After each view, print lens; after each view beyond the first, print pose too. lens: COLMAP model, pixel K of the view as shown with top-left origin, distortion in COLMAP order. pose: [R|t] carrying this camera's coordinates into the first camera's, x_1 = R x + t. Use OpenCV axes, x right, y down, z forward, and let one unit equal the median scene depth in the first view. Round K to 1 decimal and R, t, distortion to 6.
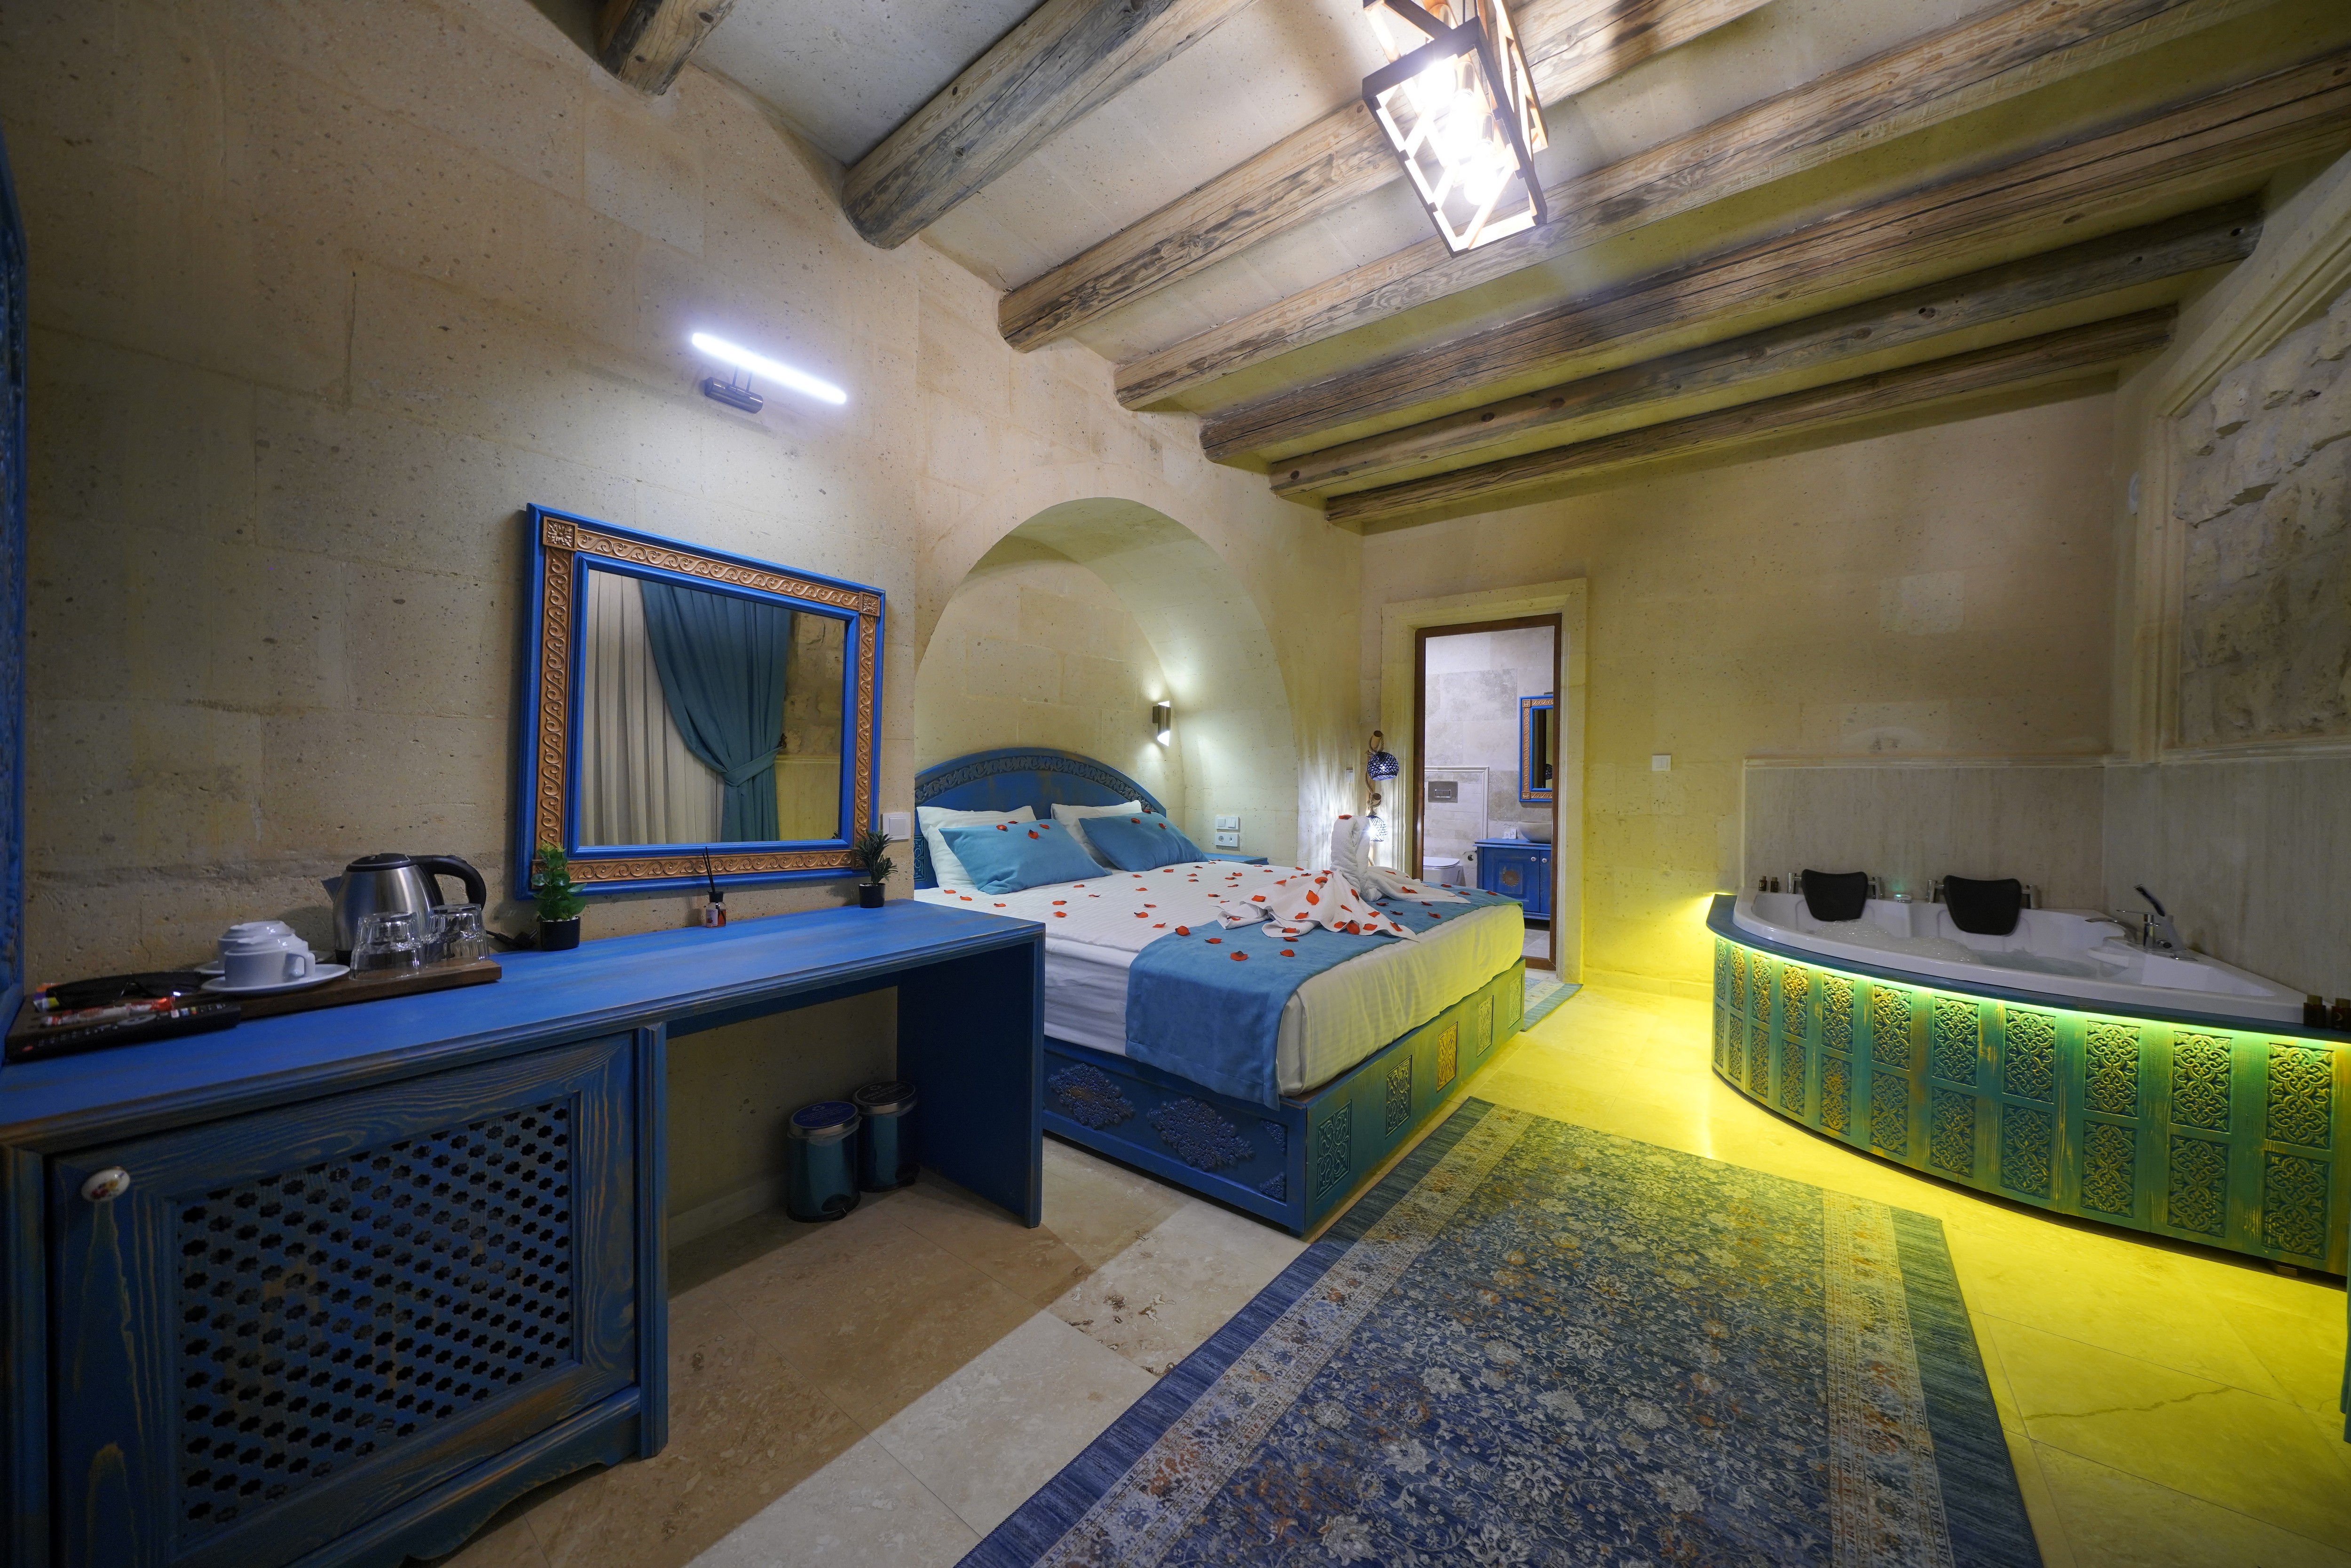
lens RADIAL K [[795.0, 0, 1173.7], [0, 795.0, 788.2], [0, 0, 1]] dist [-0.006807, 0.000826]
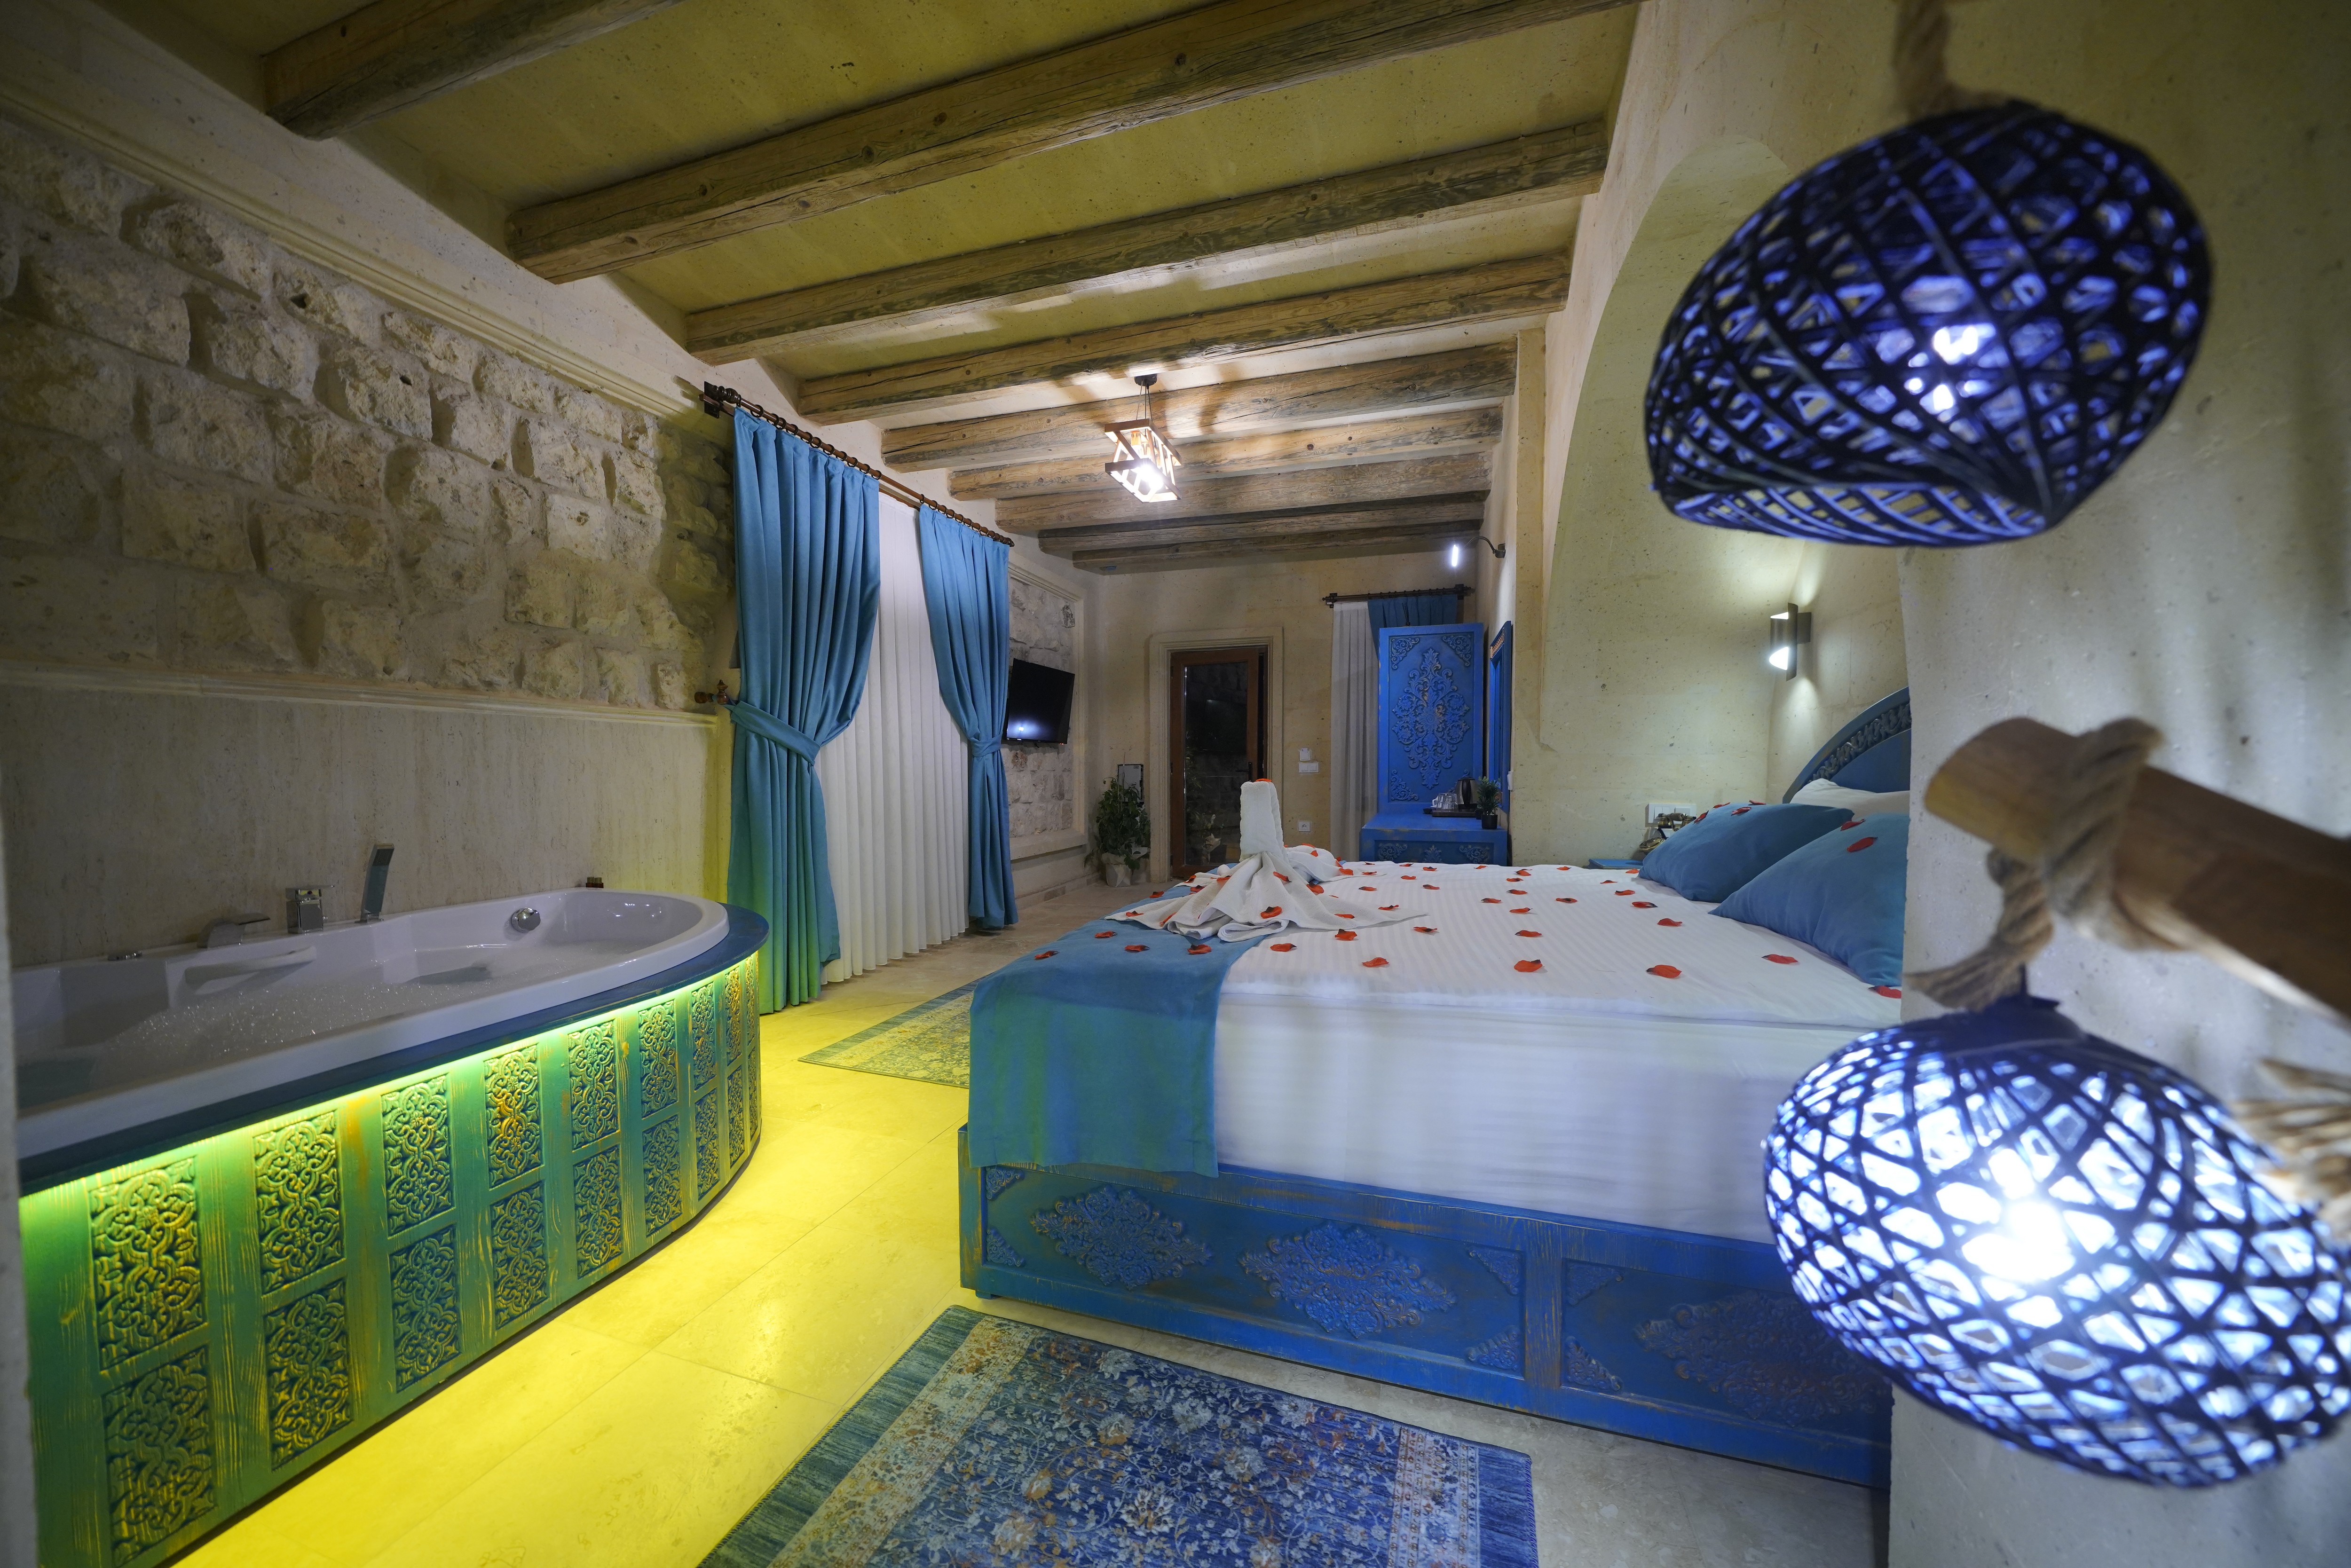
lens RADIAL K [[795.0, 0, 1170.7], [0, 795.0, 793.3], [0, 0, 1]] dist [-0.006807, 0.000826]
pose [[-0.940379, 0.001930, -0.340124, 0.748531], [-0.012711, 0.999086, 0.040814, 0.021247], [0.339892, 0.042704, -0.939494, 2.236734]]
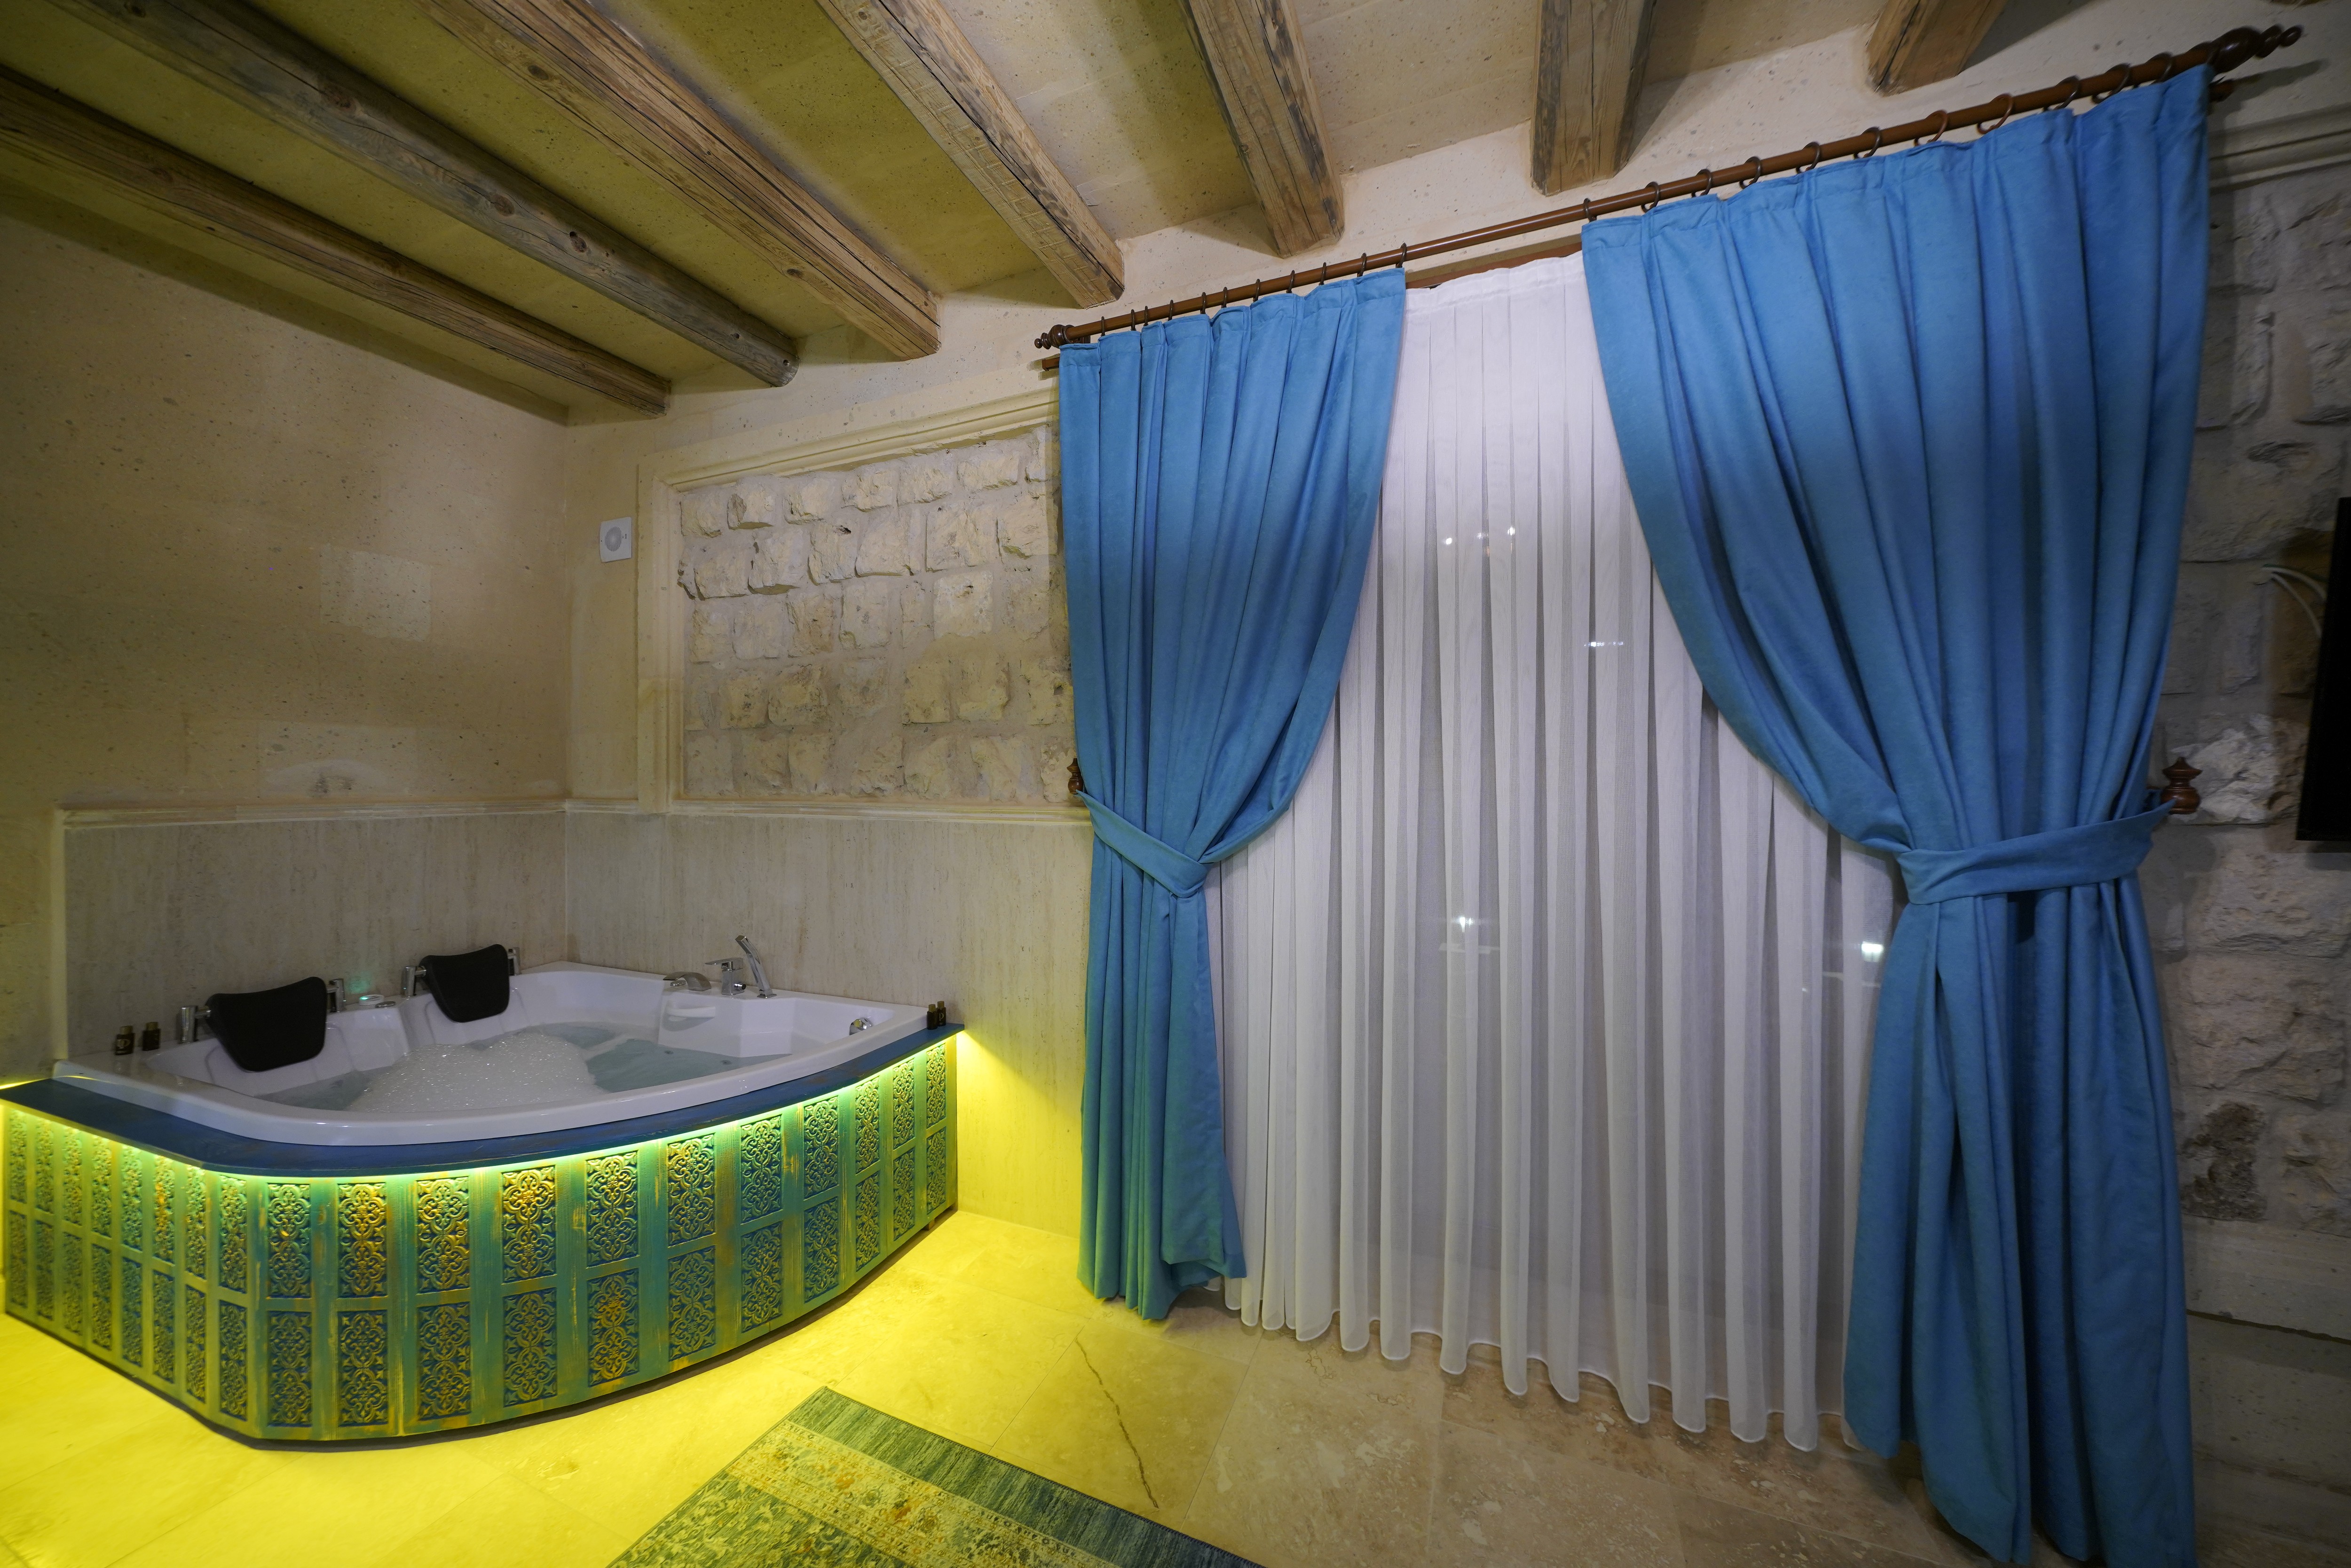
lens RADIAL K [[795.0, 0, 1172.3], [0, 795.0, 786.8], [0, 0, 1]] dist [-0.006807, 0.000826]
pose [[-0.270390, -0.013525, 0.962656, 0.060717], [0.009470, 0.999816, 0.016707, -0.093815], [-0.962704, 0.013634, -0.270212, 0.774594]]
